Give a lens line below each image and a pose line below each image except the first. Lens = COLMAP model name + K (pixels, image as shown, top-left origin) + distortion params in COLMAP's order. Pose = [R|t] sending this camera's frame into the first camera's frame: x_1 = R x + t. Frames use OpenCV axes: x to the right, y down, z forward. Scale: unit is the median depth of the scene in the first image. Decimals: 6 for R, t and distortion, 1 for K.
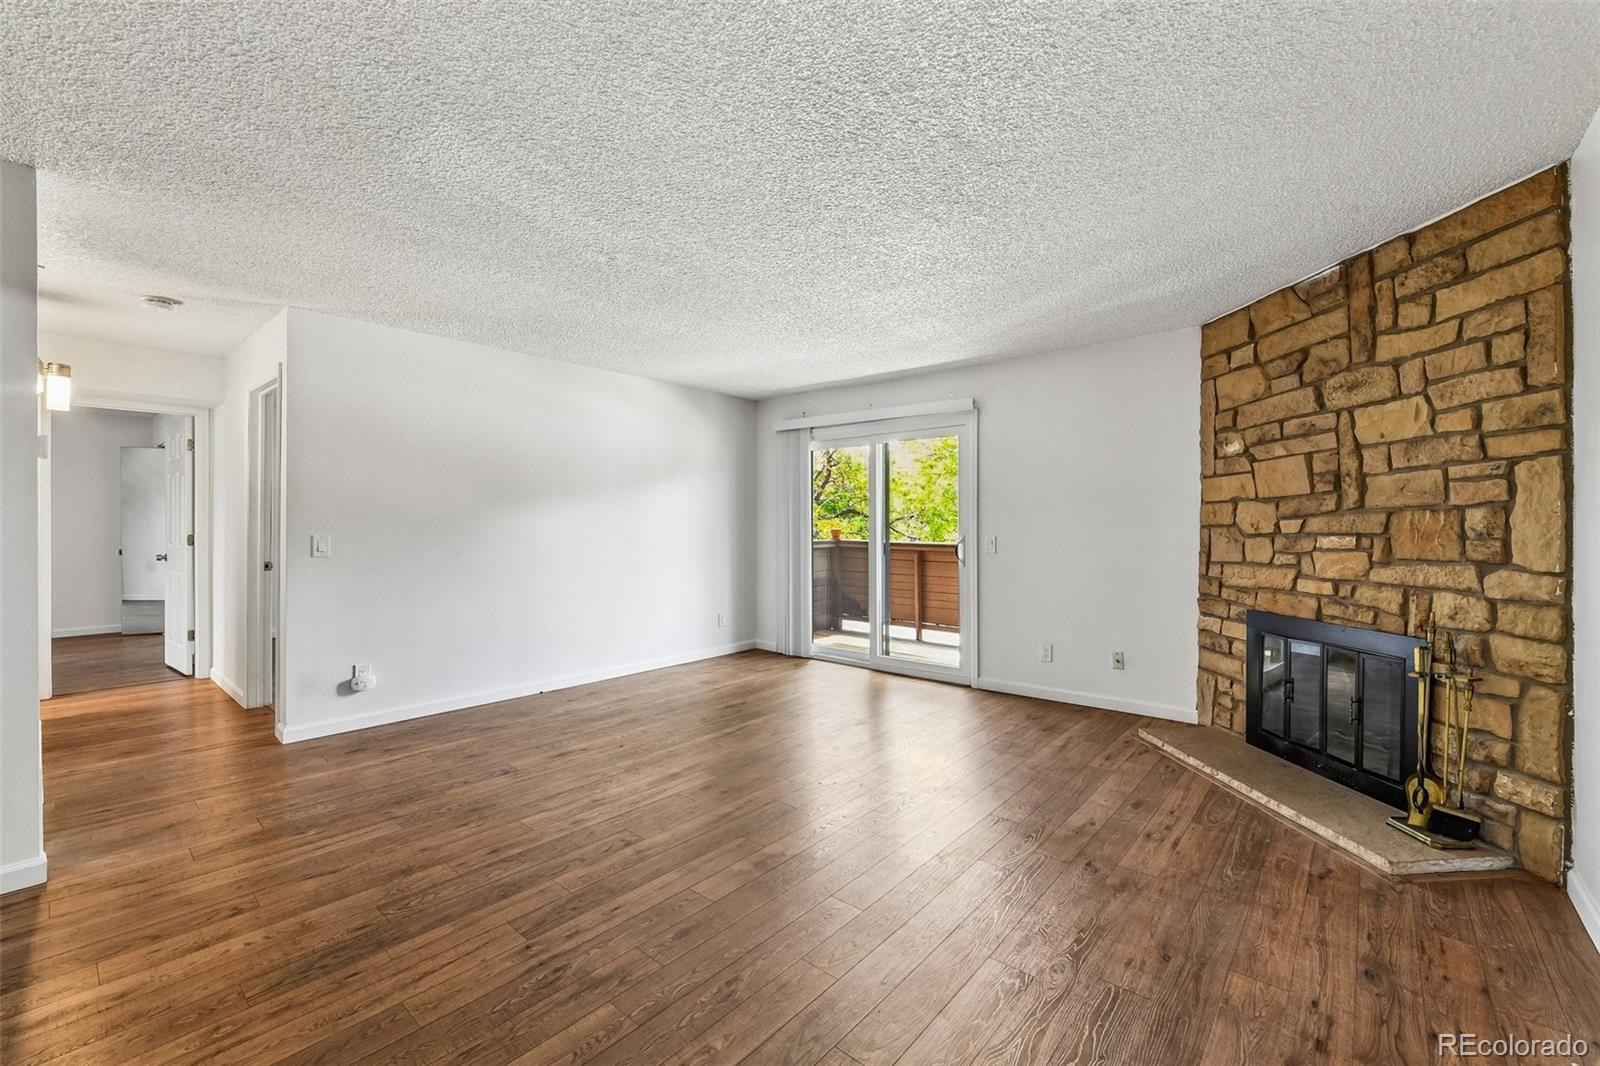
lens RADIAL K [[662.9, 0, 805.4], [0, 662.9, 522.3], [0, 0, 1]] dist [-0.001393, -0.002345]
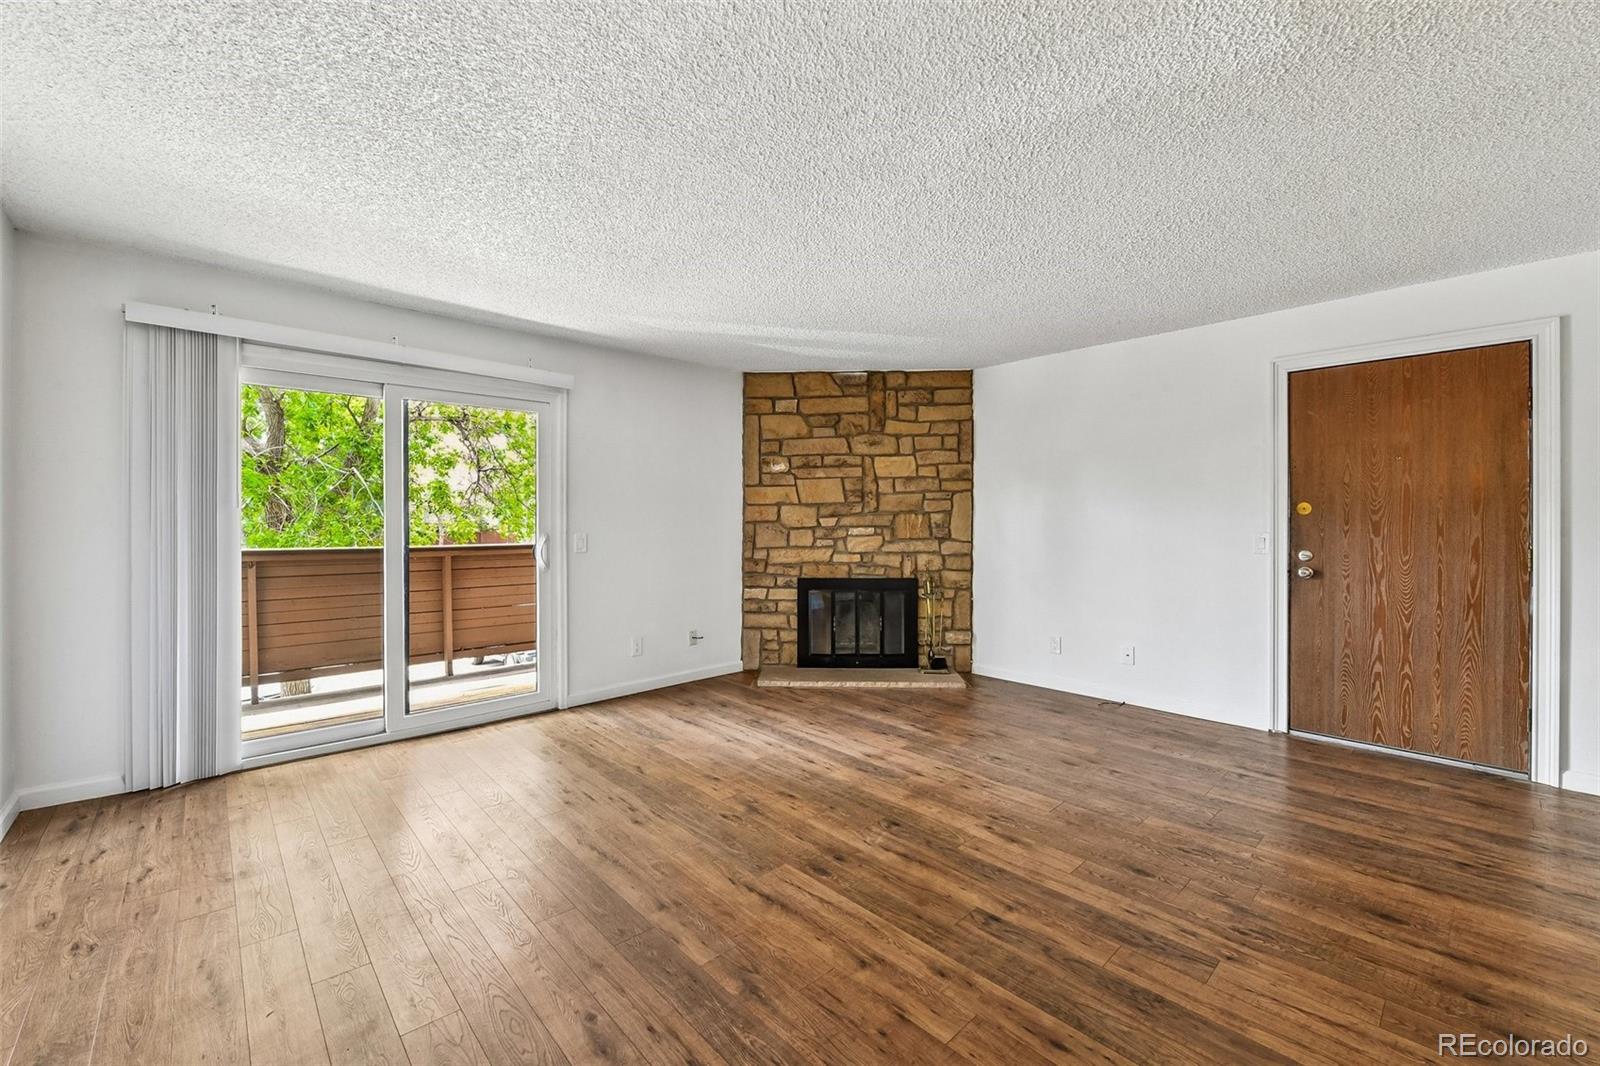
lens RADIAL K [[644.6, 0, 804.2], [0, 644.6, 521.5], [0, 0, 1]] dist [-0.004846, -0.002970]
pose [[0.114167, -0.000596, 0.993461, -0.873740], [-0.003897, 0.999992, 0.001048, 0.003679], [-0.993454, -0.003991, 0.114164, 0.932170]]
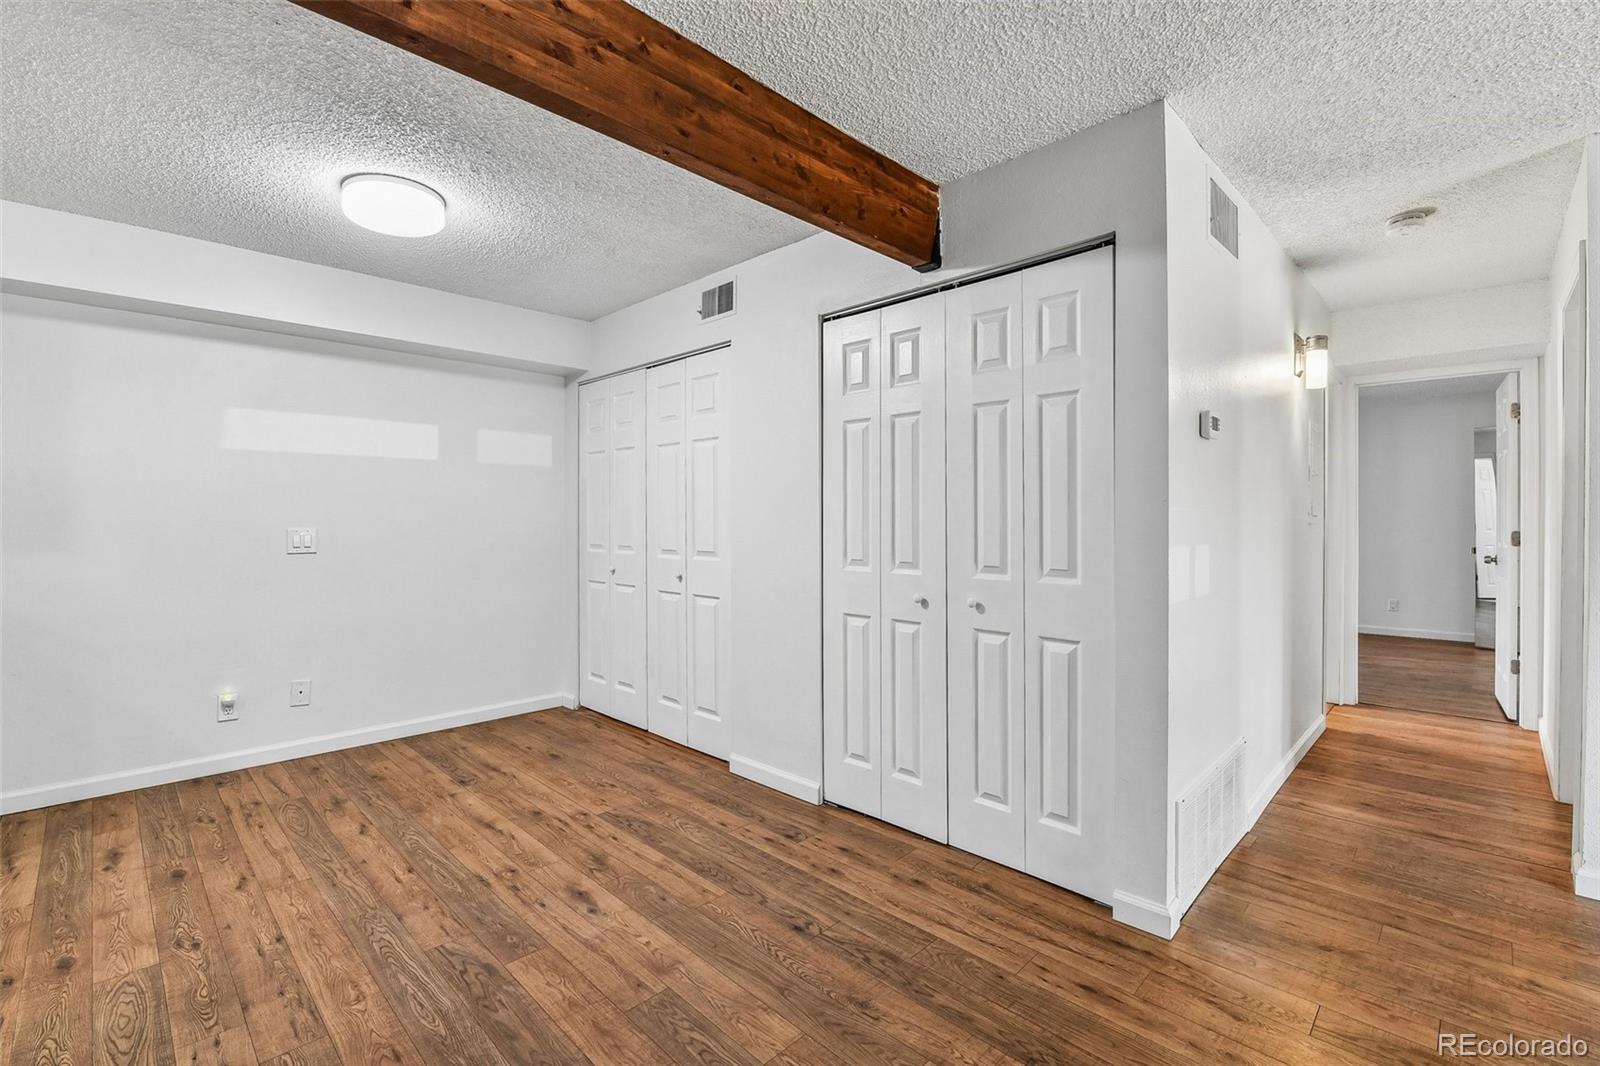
lens RADIAL K [[698.6, 0, 800.4], [0, 698.6, 519.5], [0, 0, 1]] dist [-0.002419, -0.002262]
pose [[-0.067504, -0.001210, -0.997718, -0.166793], [0.003170, 0.999994, -0.001427, 0.007461], [0.997714, -0.003259, -0.067500, 0.421076]]
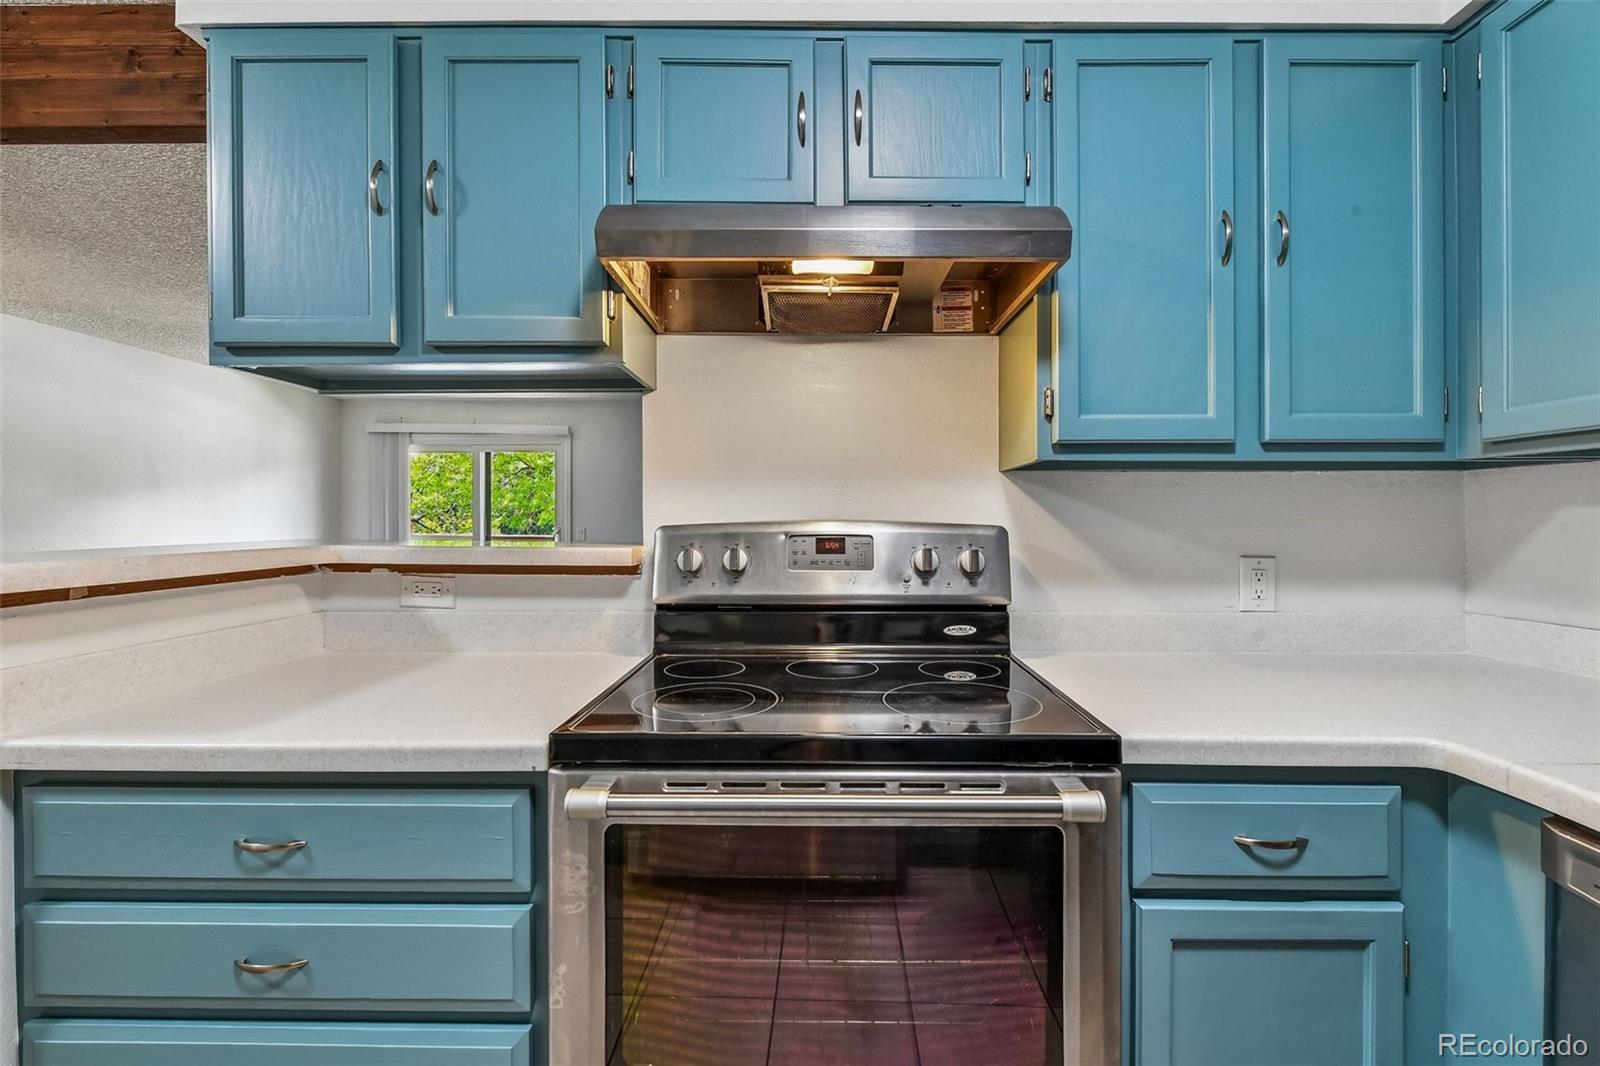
lens RADIAL K [[698.6, 0, 815.3], [0, 698.6, 522.0], [0, 0, 1]] dist [-0.002419, -0.002262]
pose [[0.764402, 0.001863, 0.644737, -0.437060], [-0.004745, 0.999985, 0.002736, 0.001559], [-0.644723, -0.005151, 0.764399, -0.652252]]
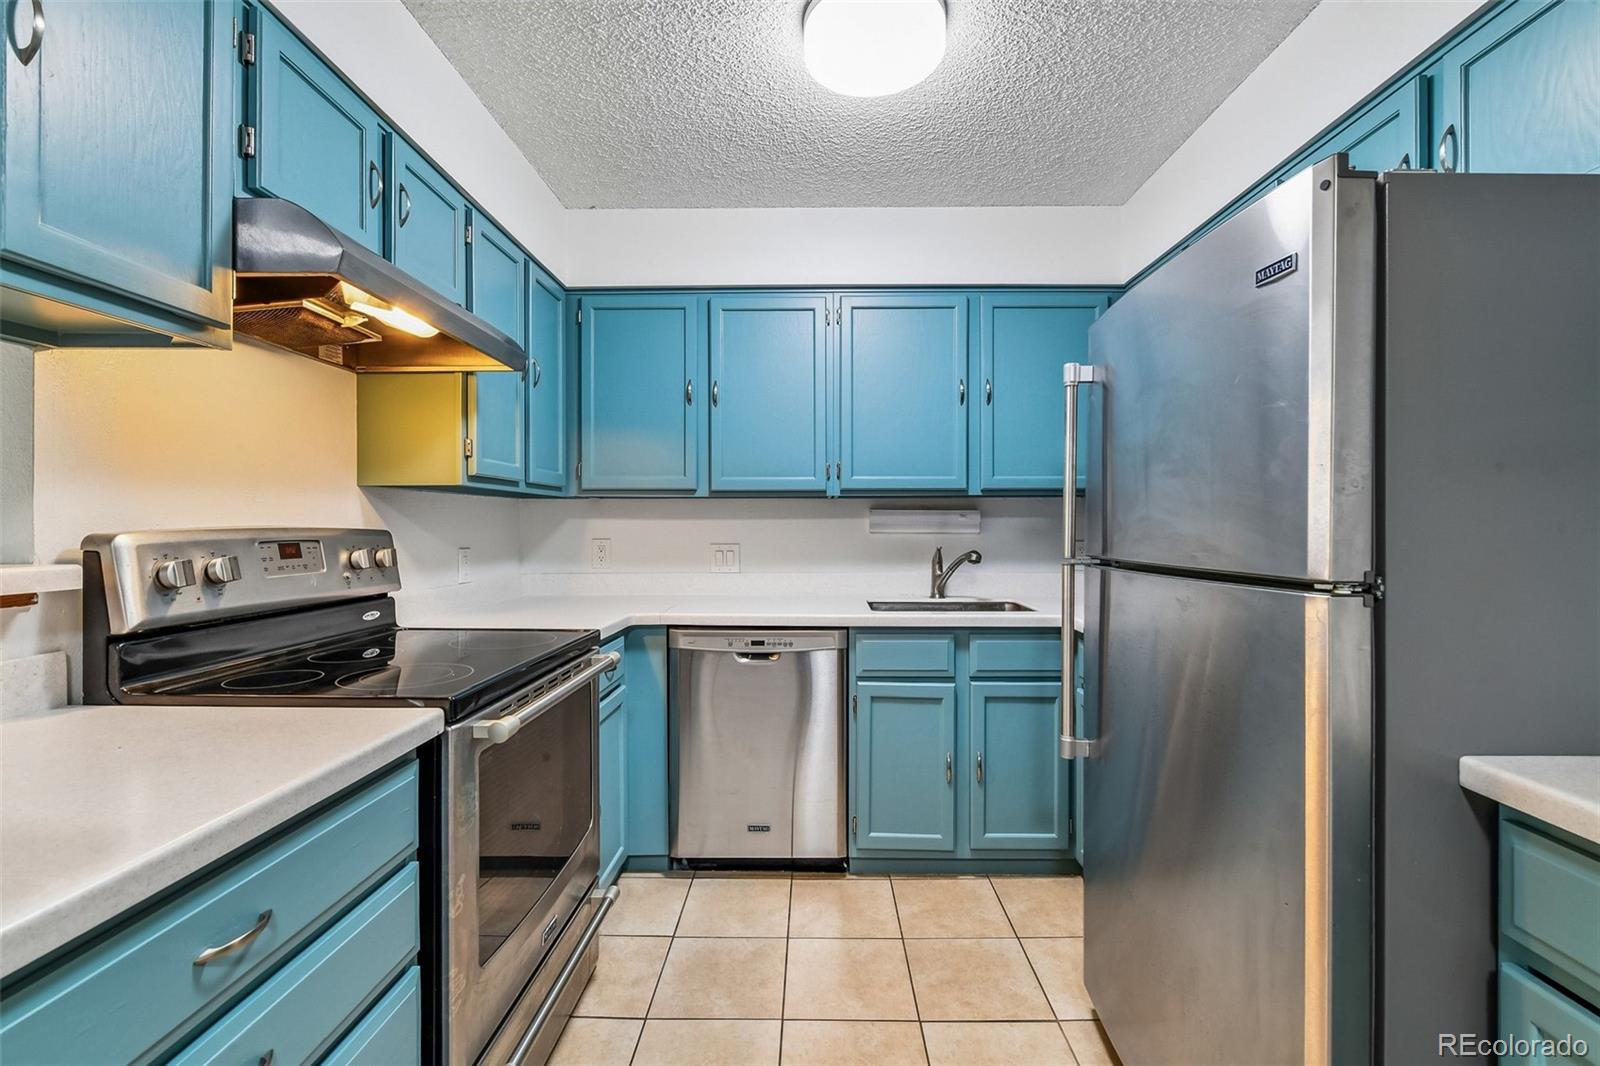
lens RADIAL K [[698.6, 0, 810.5], [0, 698.6, 526.4], [0, 0, 1]] dist [-0.002419, -0.002262]
pose [[-0.638933, -0.000193, 0.769263, -0.737180], [-0.000853, 1.000000, -0.000457, 0.001515], [-0.769262, -0.000948, -0.638933, -0.264616]]
